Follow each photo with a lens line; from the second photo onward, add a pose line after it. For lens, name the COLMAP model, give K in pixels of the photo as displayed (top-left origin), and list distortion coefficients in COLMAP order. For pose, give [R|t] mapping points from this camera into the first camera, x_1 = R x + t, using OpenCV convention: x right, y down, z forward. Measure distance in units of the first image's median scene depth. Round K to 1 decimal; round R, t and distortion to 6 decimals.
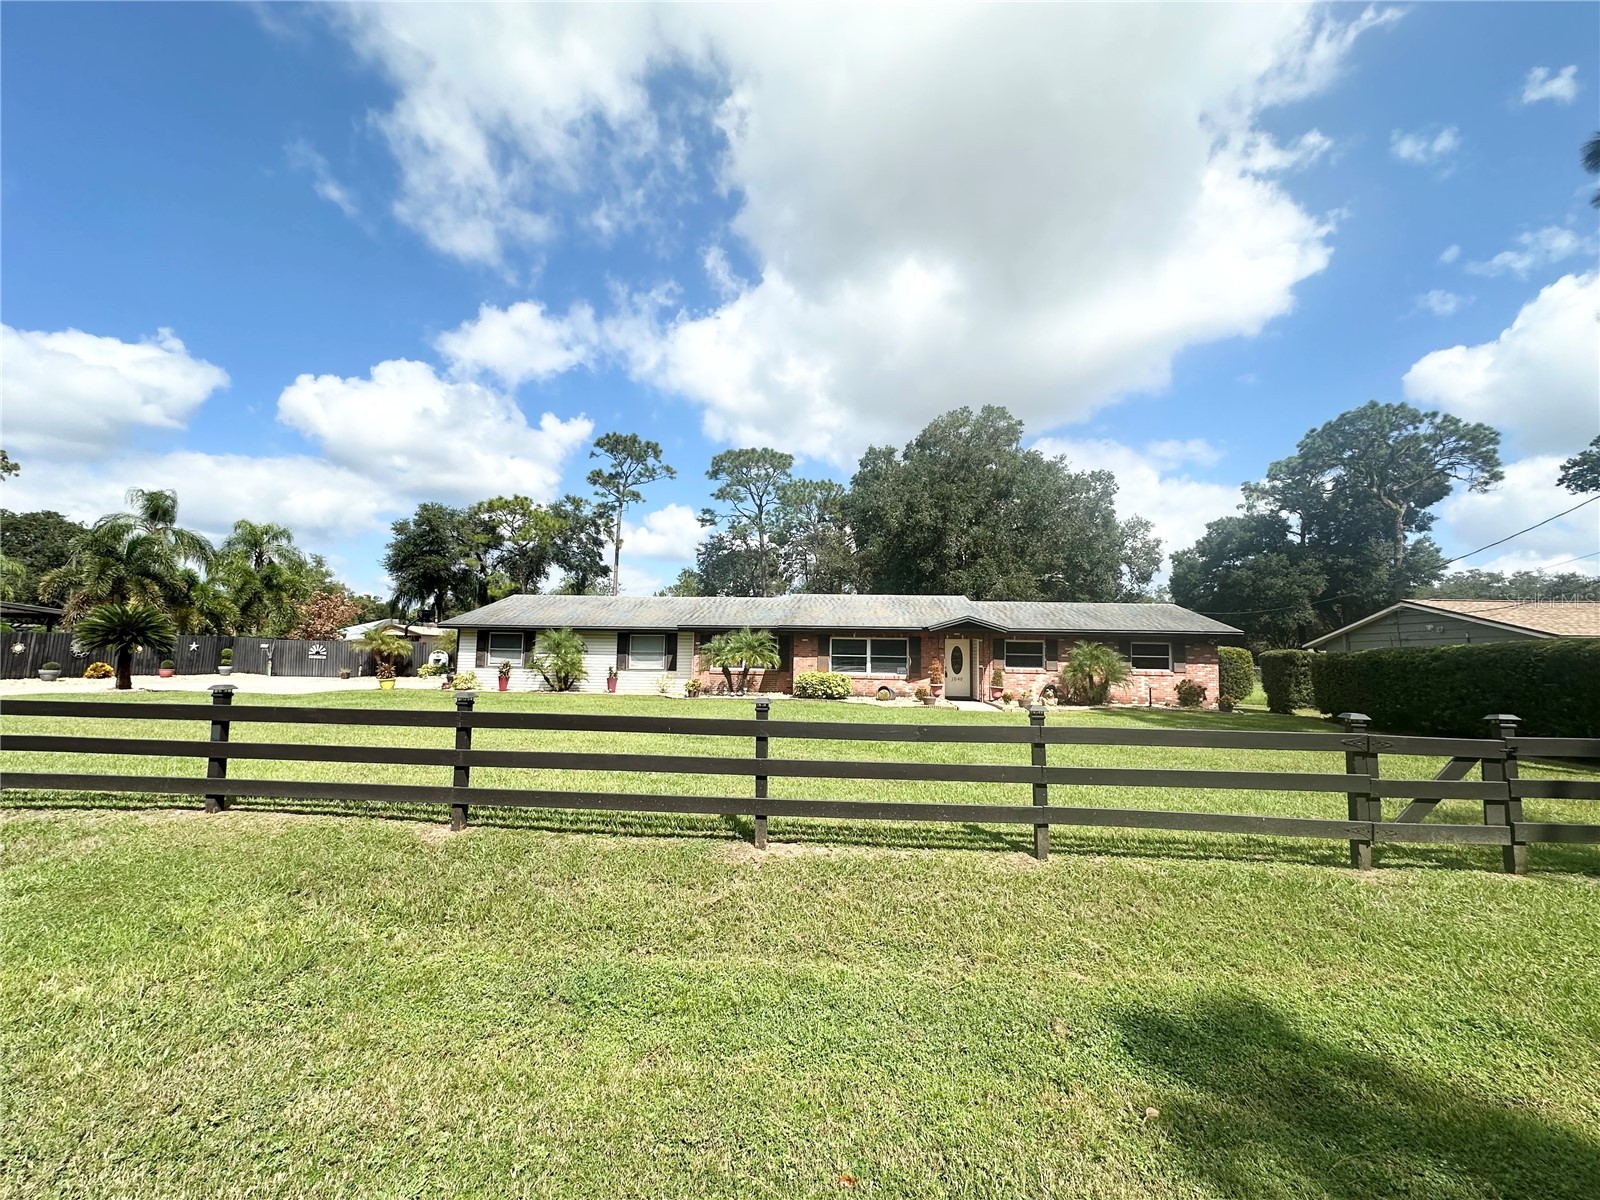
lens RADIAL K [[628.3, 0, 795.2], [0, 628.3, 607.2], [0, 0, 1]] dist [-0.002998, -0.000279]
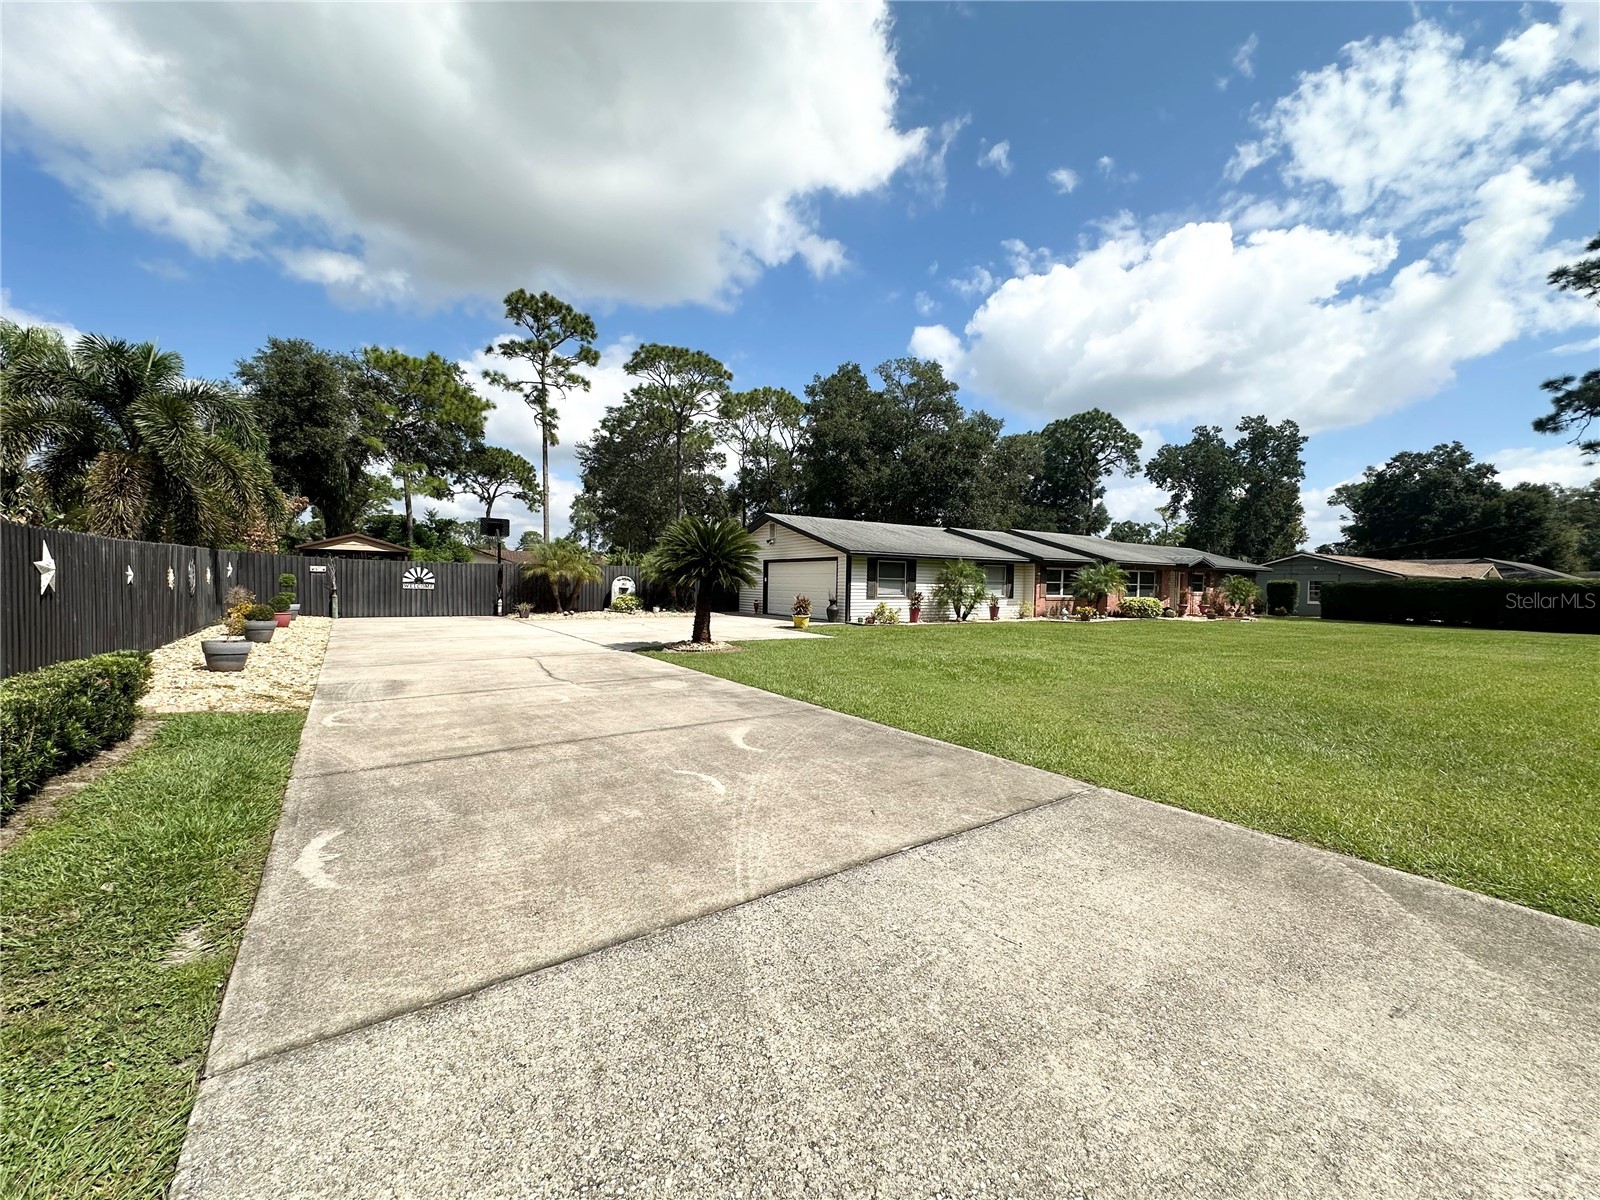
lens RADIAL K [[649.8, 0, 800.0], [0, 649.8, 600.0], [0, 0, 1]] dist [0.023390, 0.000008]
pose [[0.795683, -0.022085, 0.605311, -1.128725], [-0.051408, 0.993267, 0.103815, 0.000547], [-0.603528, -0.113721, 0.789190, 0.259442]]
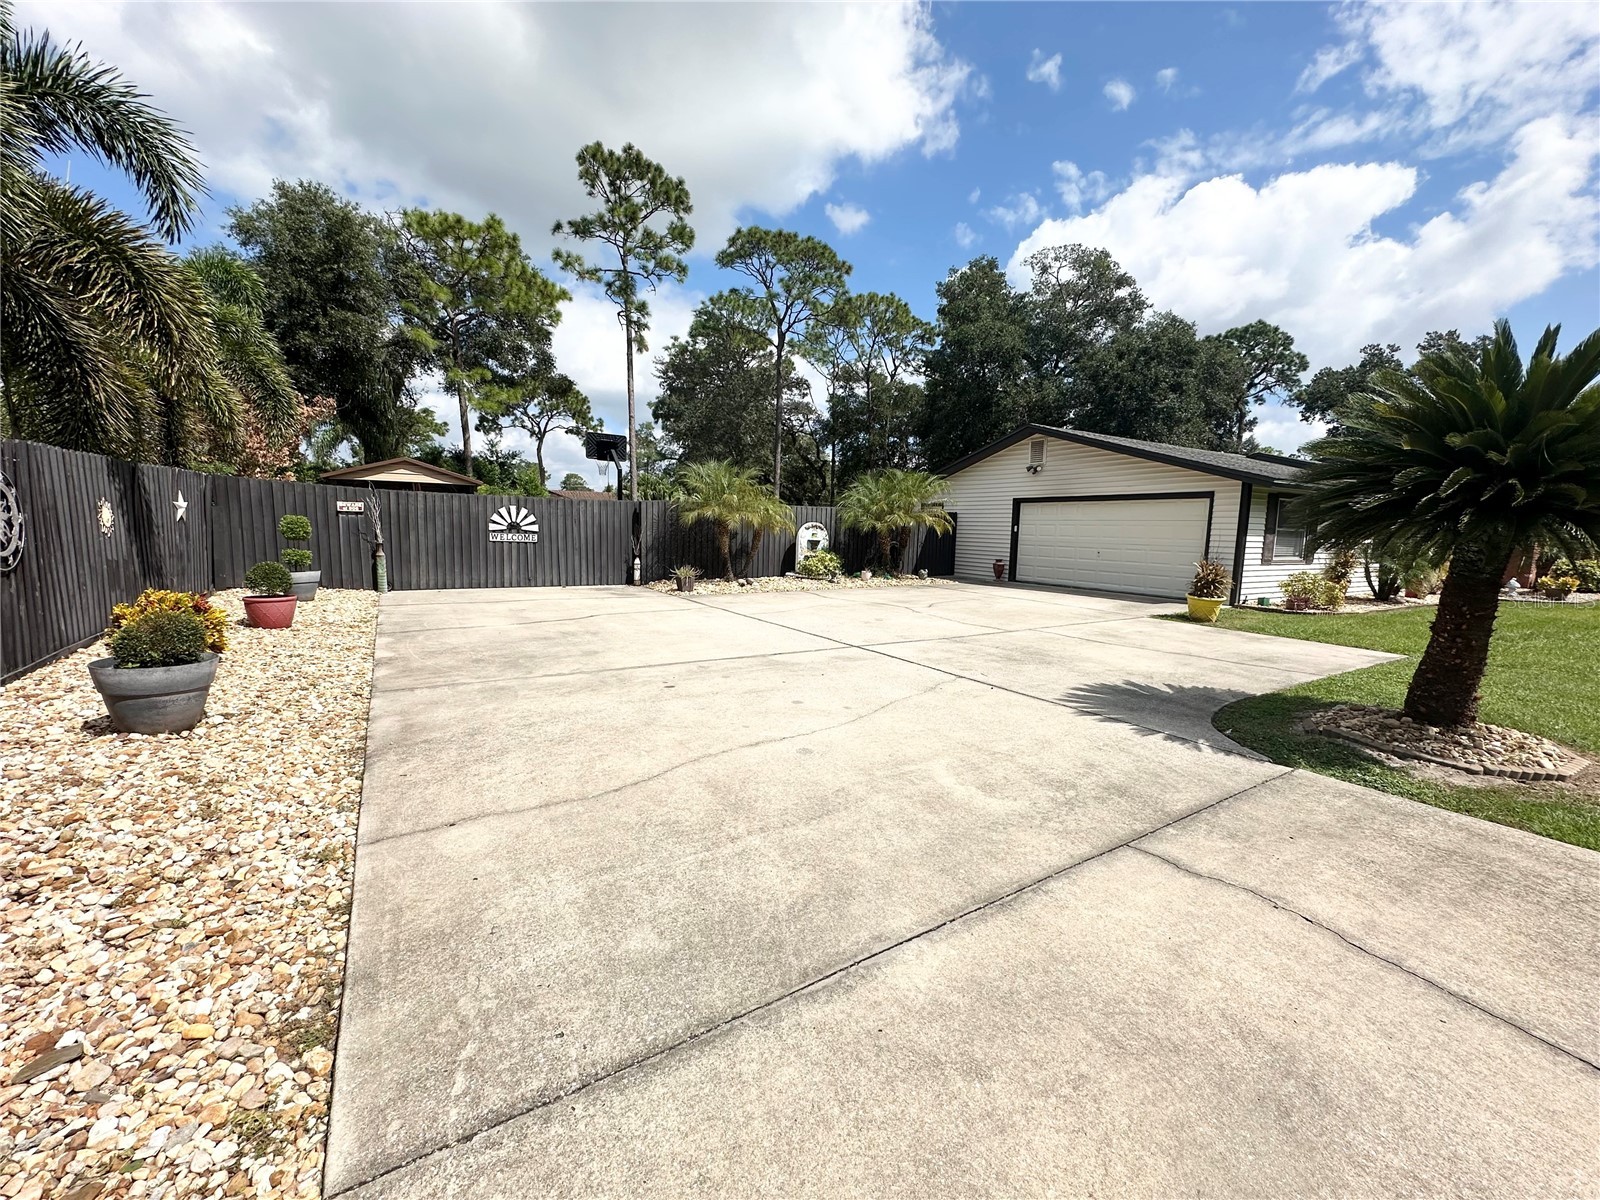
lens RADIAL K [[644.1, 0, 806.8], [0, 644.1, 599.0], [0, 0, 1]] dist [0.010452, 0.004374]
pose [[0.817318, -0.063785, 0.572645, -1.111550], [-0.055454, 0.980532, 0.188367, 0.038831], [-0.573512, -0.185711, 0.797869, 0.720482]]
